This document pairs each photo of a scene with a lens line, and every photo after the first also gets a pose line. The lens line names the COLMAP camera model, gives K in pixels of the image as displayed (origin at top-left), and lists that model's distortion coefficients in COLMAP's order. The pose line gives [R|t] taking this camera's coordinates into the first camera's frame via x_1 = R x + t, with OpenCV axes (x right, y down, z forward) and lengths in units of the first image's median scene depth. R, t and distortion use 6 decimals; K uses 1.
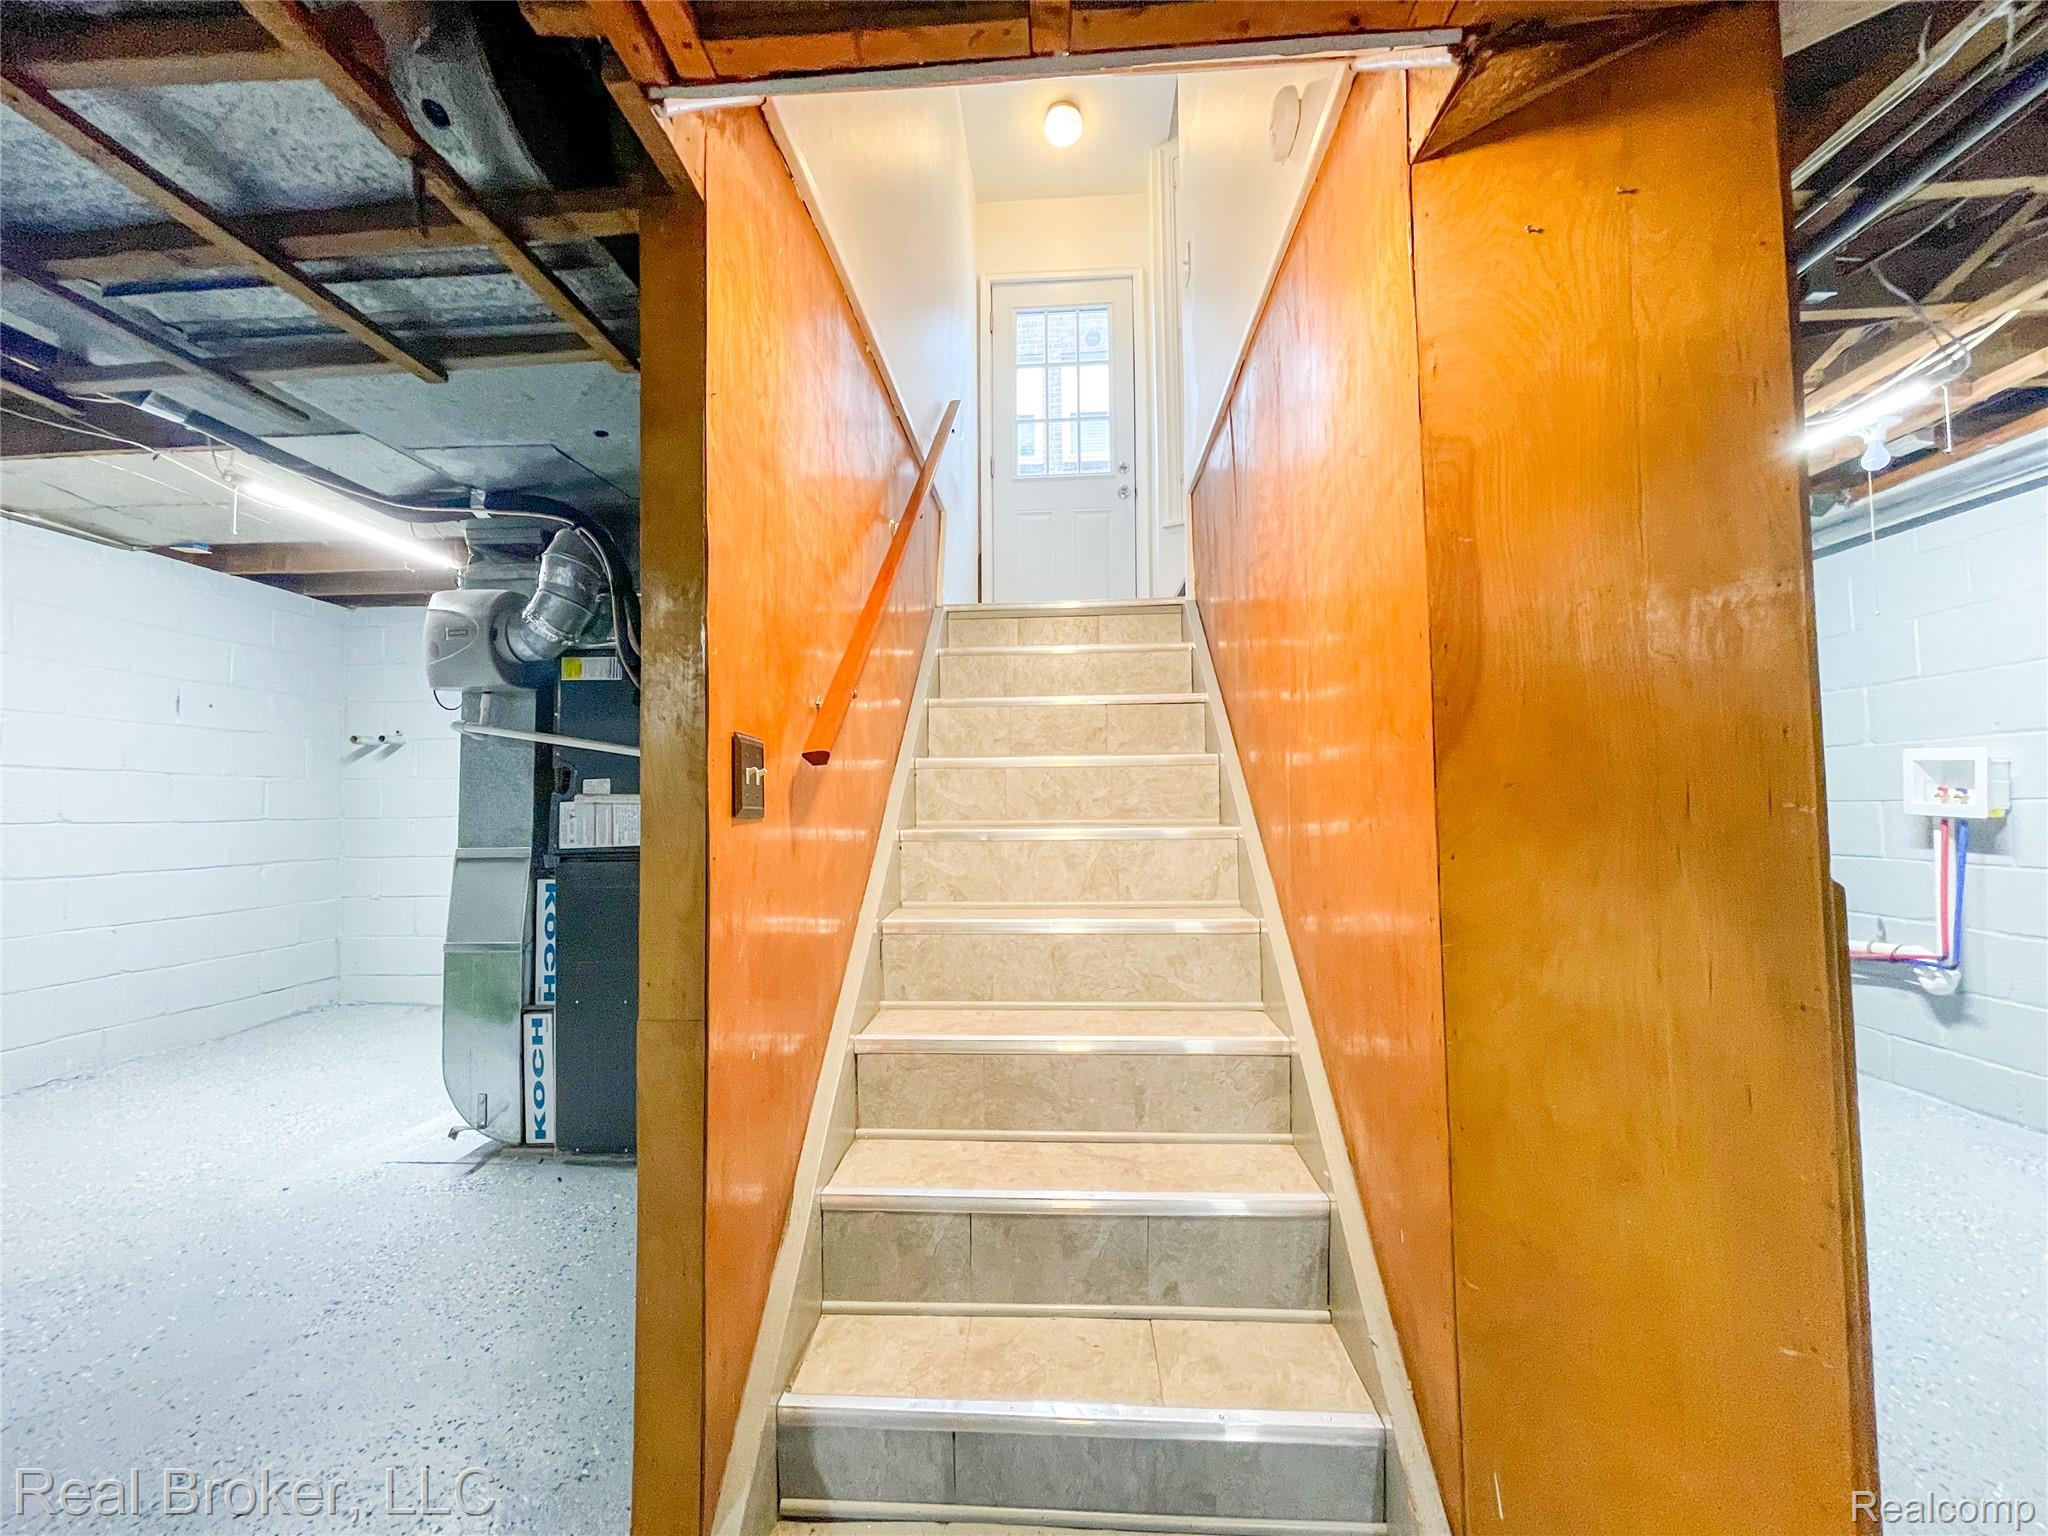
lens RADIAL K [[822.8, 0, 1023.2], [0, 822.8, 772.1], [0, 0, 1]] dist [0.000303, -0.000023]
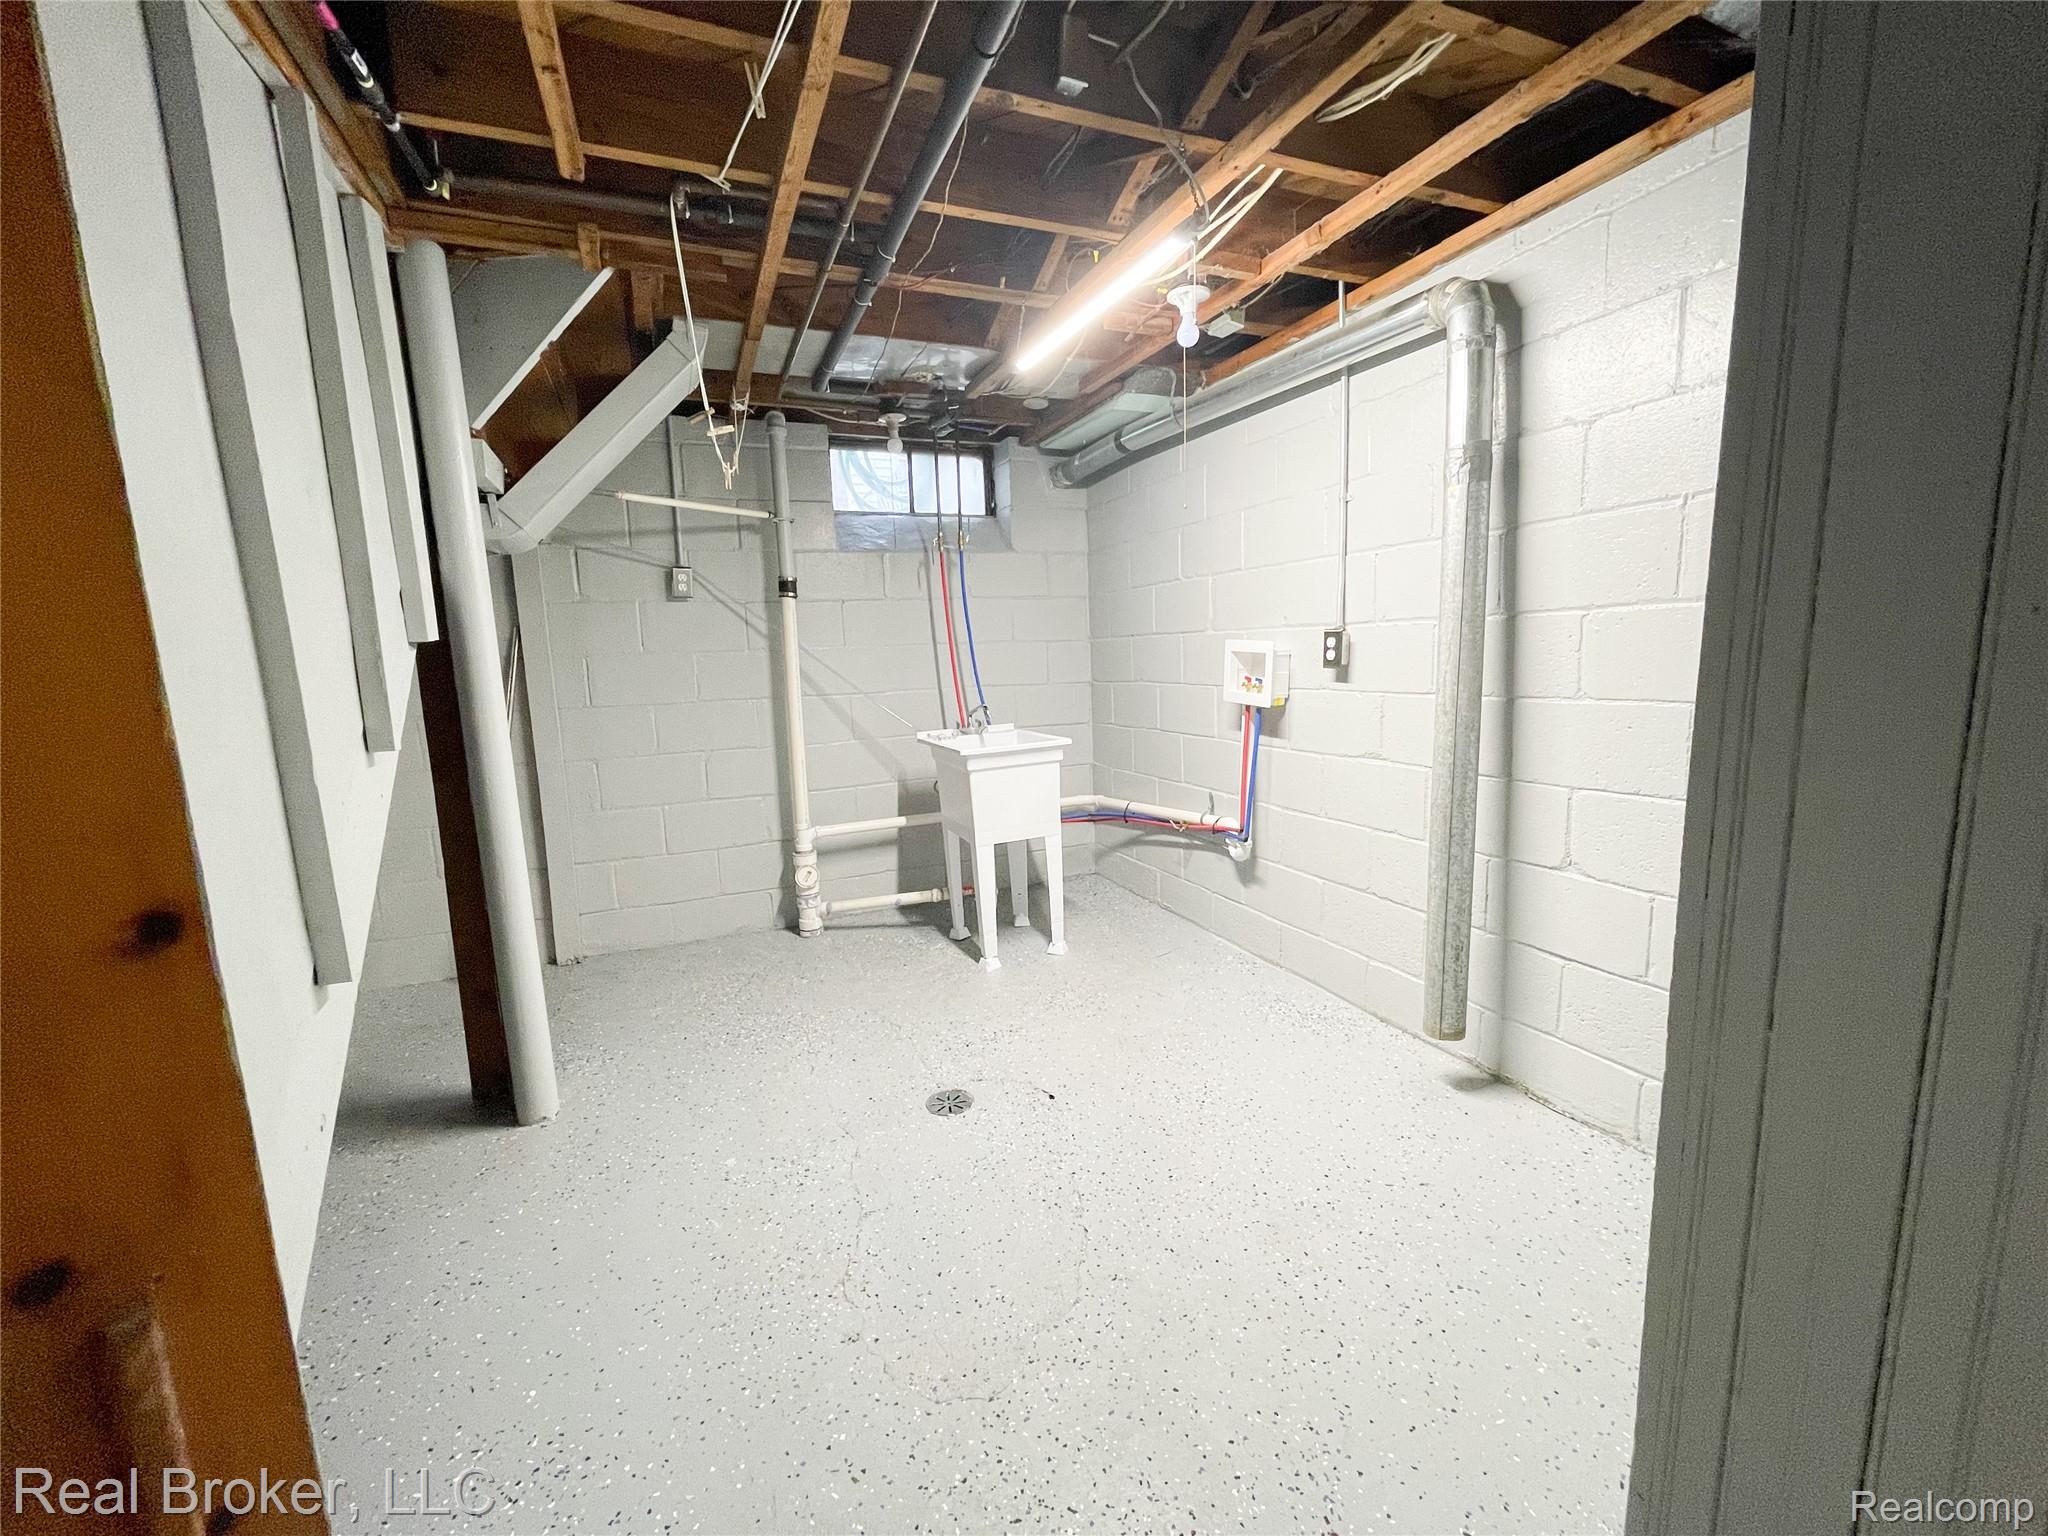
lens RADIAL K [[822.8, 0, 1018.5], [0, 822.8, 768.2], [0, 0, 1]] dist [0.000303, -0.000023]
pose [[0.899950, -0.078767, 0.428818, 0.377391], [0.000905, 0.983881, 0.178824, -0.056457], [-0.435991, -0.160545, 0.885515, 0.160434]]
